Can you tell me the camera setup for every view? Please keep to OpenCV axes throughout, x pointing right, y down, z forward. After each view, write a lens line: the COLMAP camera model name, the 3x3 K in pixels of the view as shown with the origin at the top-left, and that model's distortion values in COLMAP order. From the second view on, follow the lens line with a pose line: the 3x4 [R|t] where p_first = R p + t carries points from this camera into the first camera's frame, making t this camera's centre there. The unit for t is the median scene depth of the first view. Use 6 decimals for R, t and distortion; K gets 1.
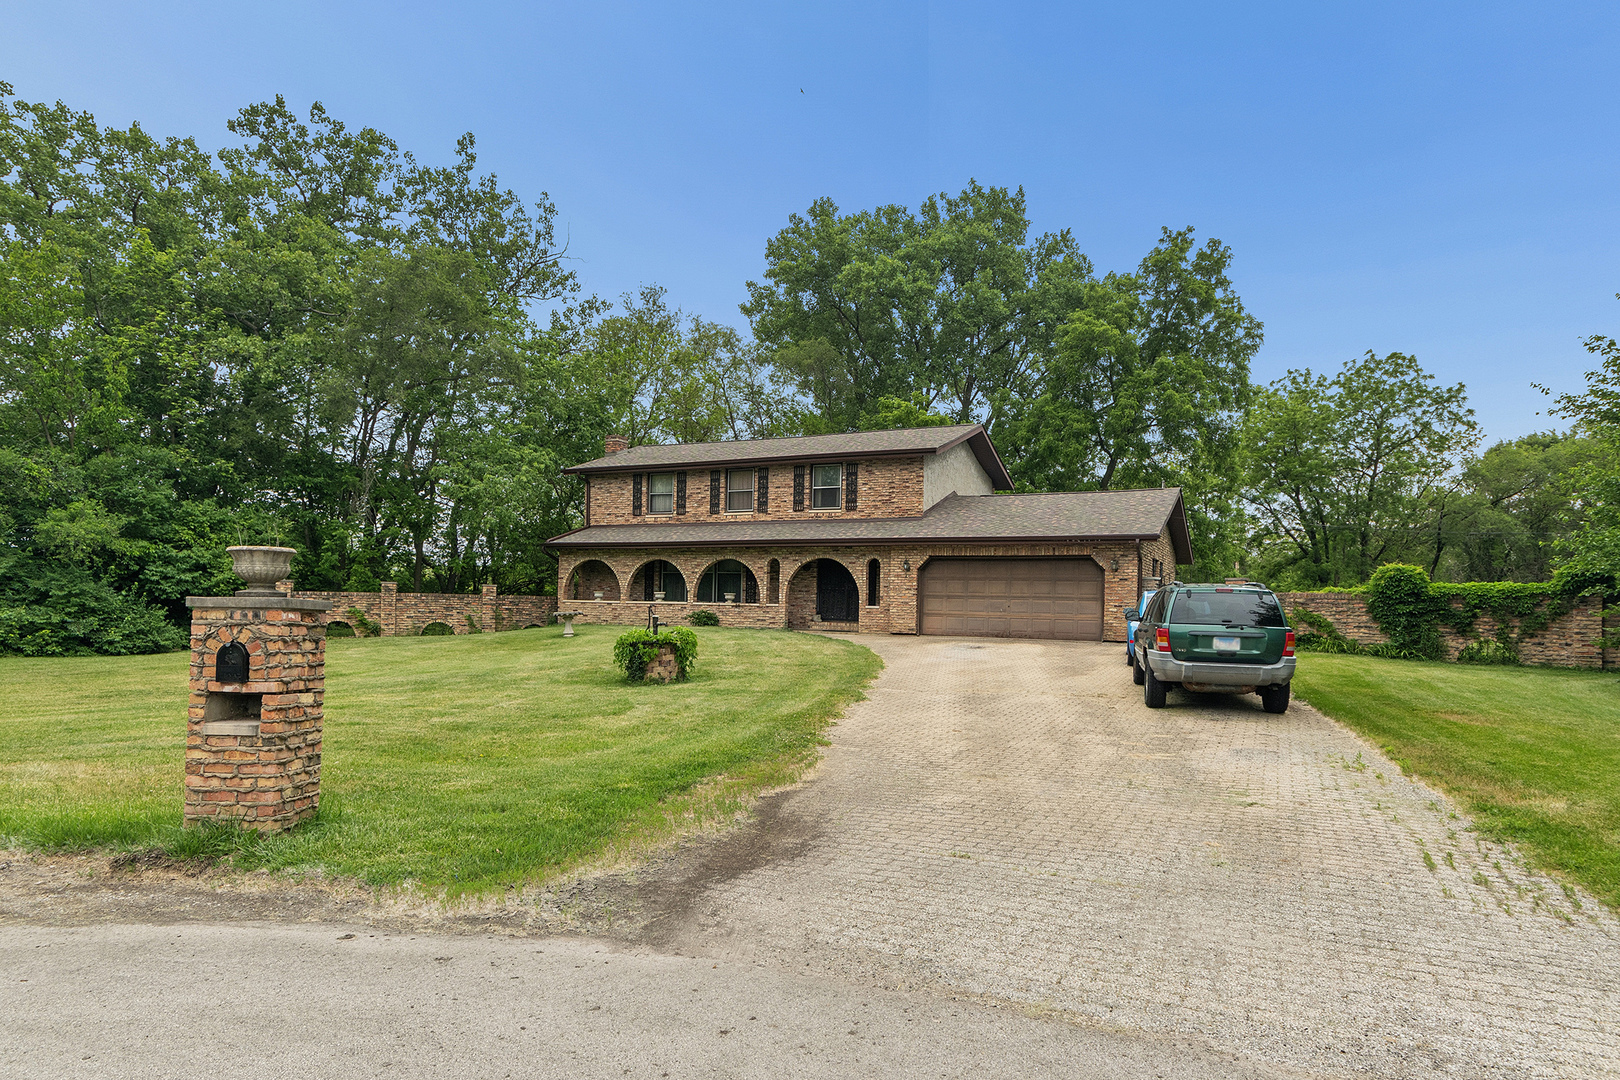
lens RADIAL K [[861.2, 0, 837.3], [0, 861.2, 531.8], [0, 0, 1]] dist [-0.021146, -0.000257]
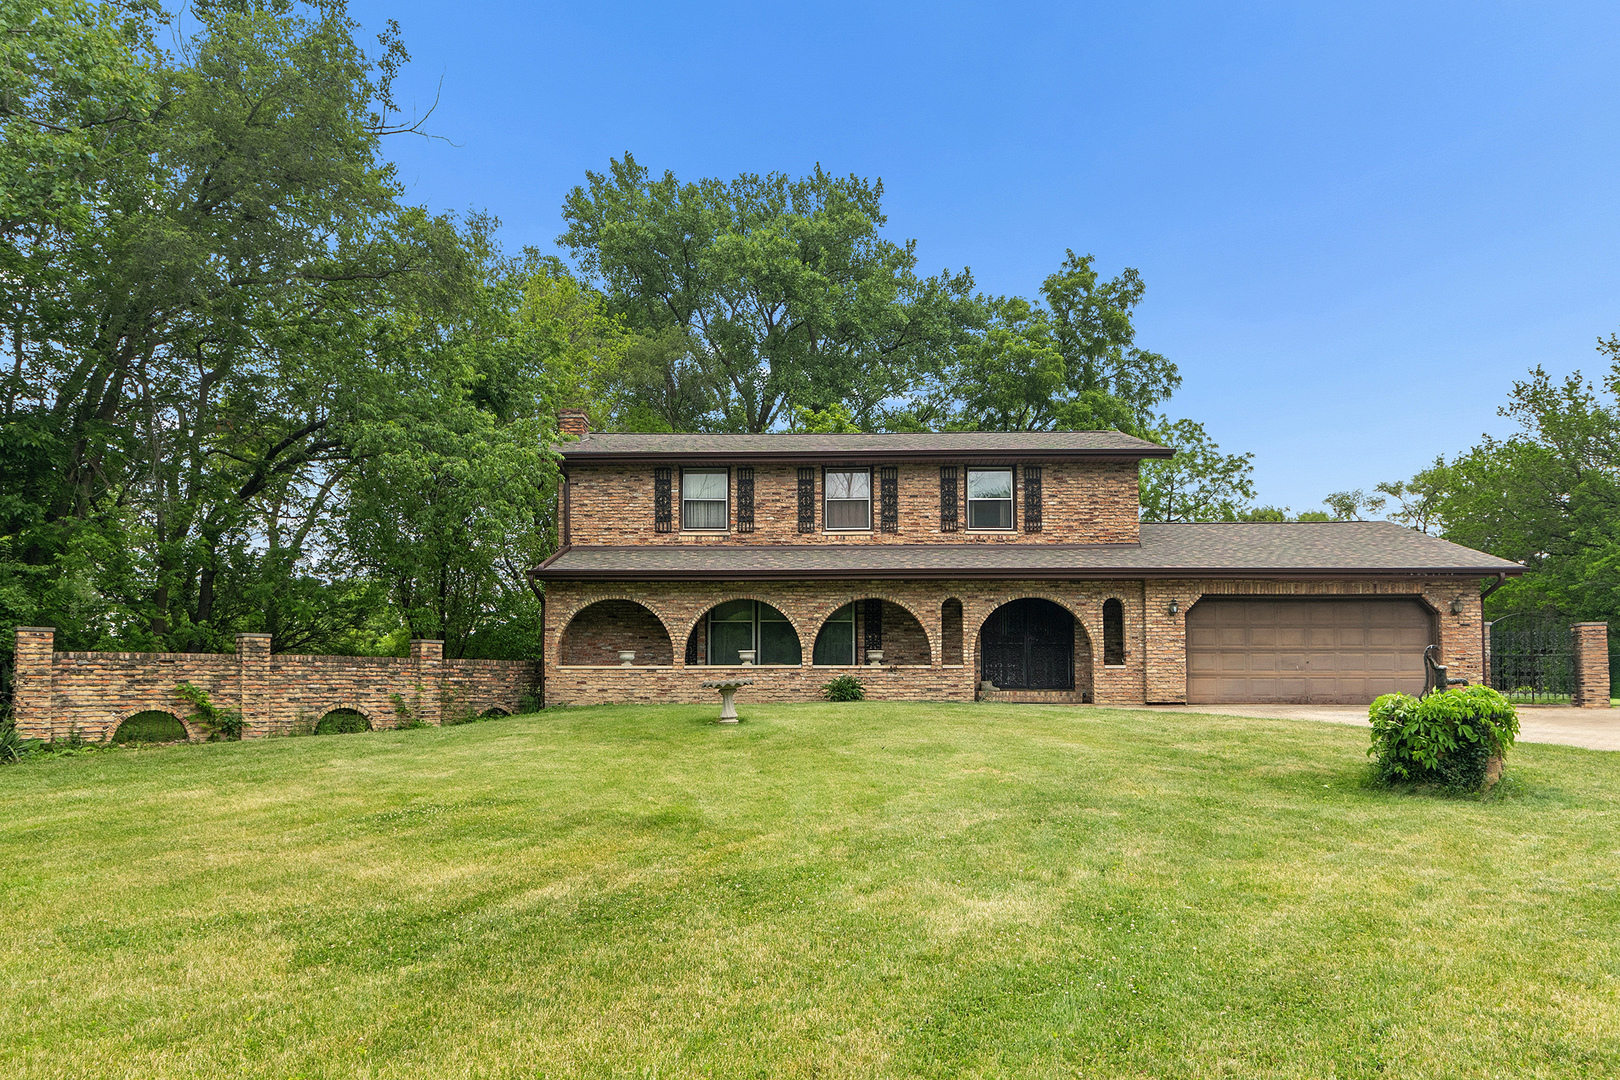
lens RADIAL K [[958.7, 0, 822.1], [0, 958.7, 599.4], [0, 0, 1]] dist [-0.017936, -0.000560]
pose [[0.924049, 0.015615, 0.381956, -0.407335], [-0.014740, 0.999878, -0.005215, 0.033824], [-0.381990, -0.000812, 0.924166, 0.313217]]
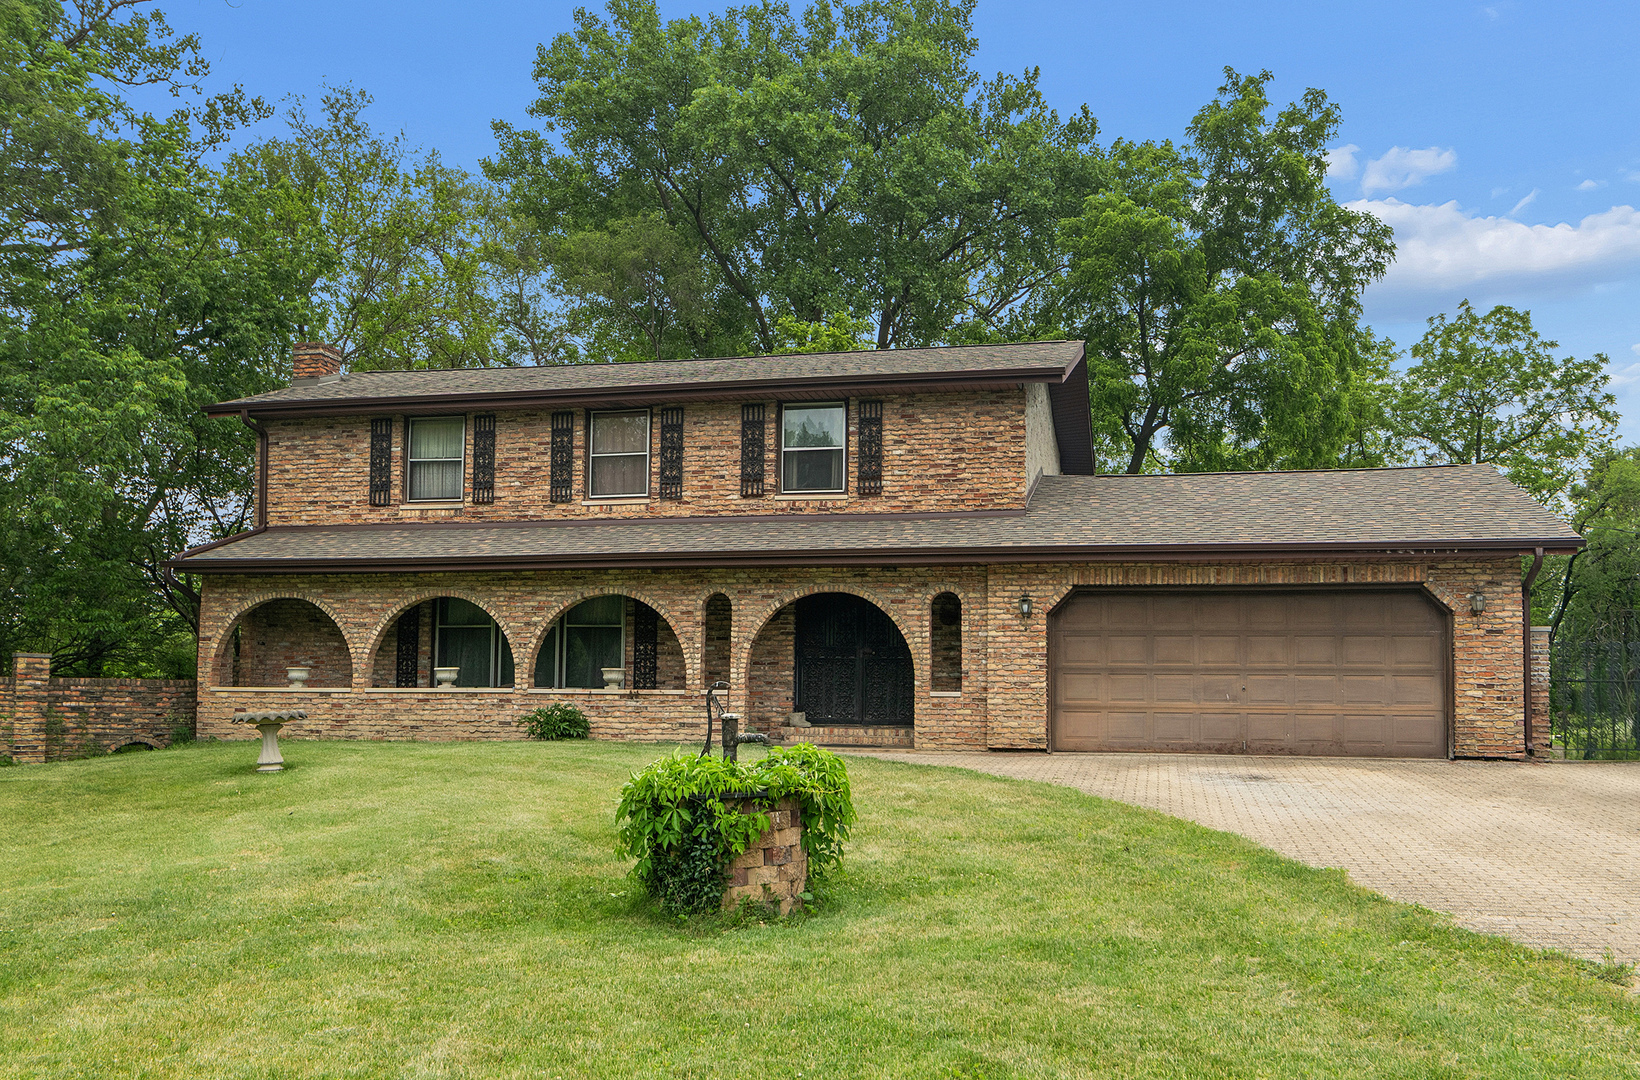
lens RADIAL K [[1346.1, 0, 835.0], [0, 1346.1, 549.3], [0, 0, 1]] dist [-0.013801, 0.002964]
pose [[0.978572, 0.012765, 0.205507, -0.145413], [-0.007182, 0.999585, -0.027890, 0.024439], [-0.205778, 0.025816, 0.978258, 0.243251]]
